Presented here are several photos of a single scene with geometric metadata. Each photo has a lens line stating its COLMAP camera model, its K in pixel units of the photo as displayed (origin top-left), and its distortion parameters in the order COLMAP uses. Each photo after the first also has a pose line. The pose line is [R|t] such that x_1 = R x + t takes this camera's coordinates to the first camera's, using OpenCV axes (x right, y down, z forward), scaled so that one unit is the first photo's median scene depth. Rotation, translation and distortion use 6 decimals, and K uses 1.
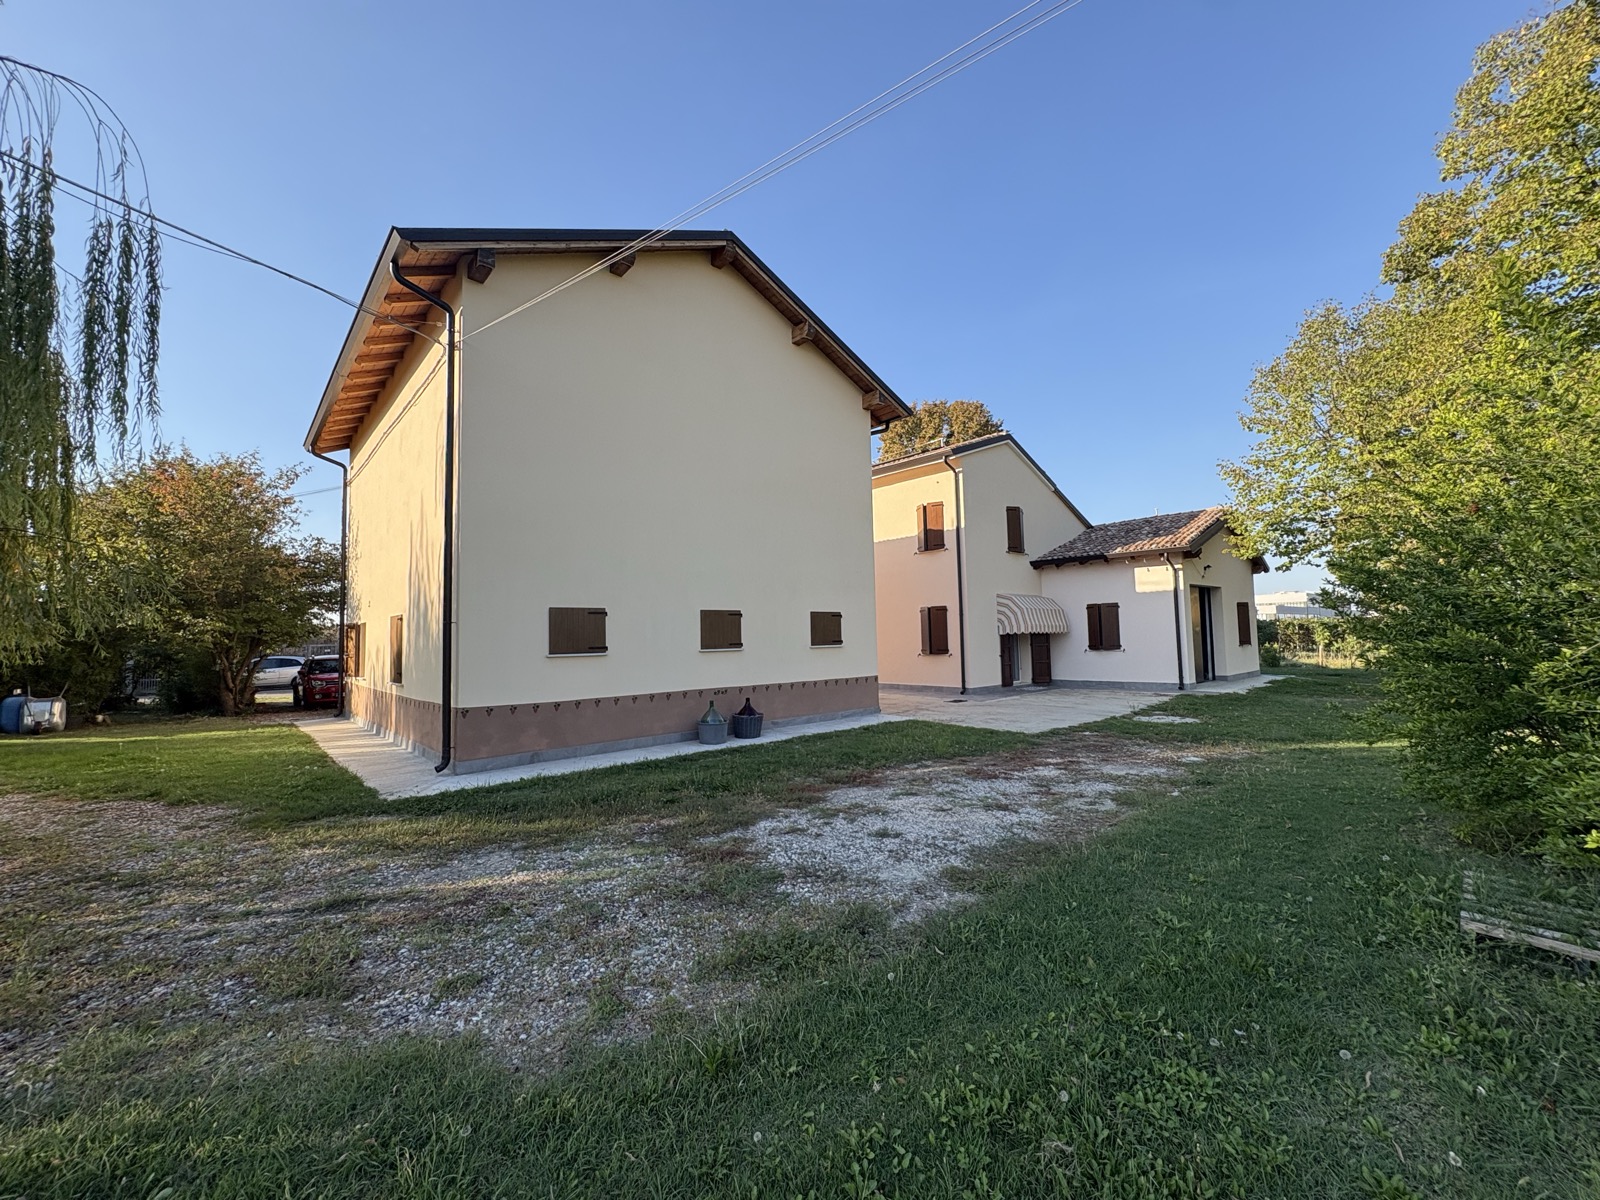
lens RADIAL K [[634.2, 0, 796.4], [0, 634.2, 605.4], [0, 0, 1]] dist [-0.000102, -0.000280]
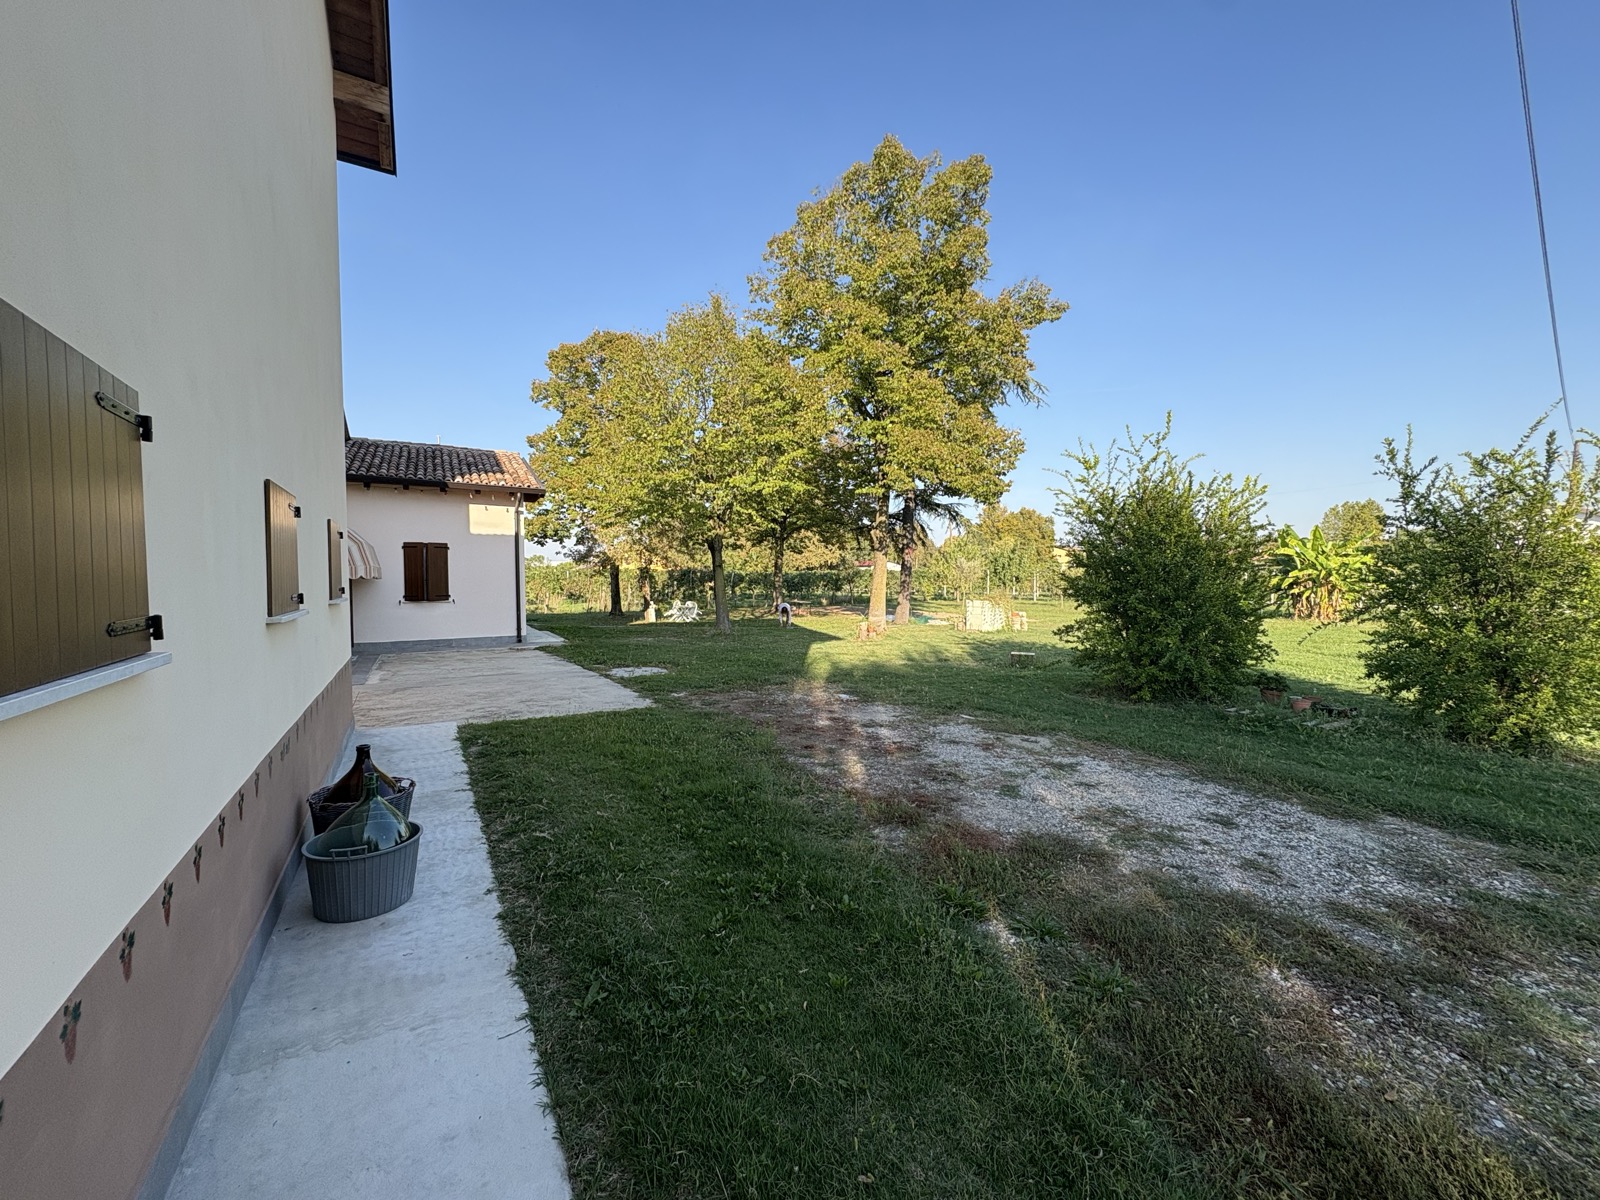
lens RADIAL K [[634.2, 0, 796.4], [0, 634.2, 605.4], [0, 0, 1]] dist [-0.000102, -0.000280]
pose [[0.183552, -0.021798, 0.982768, -0.714543], [-0.055952, 0.997902, 0.032584, 0.076986], [-0.981416, -0.060969, 0.181947, 1.307032]]
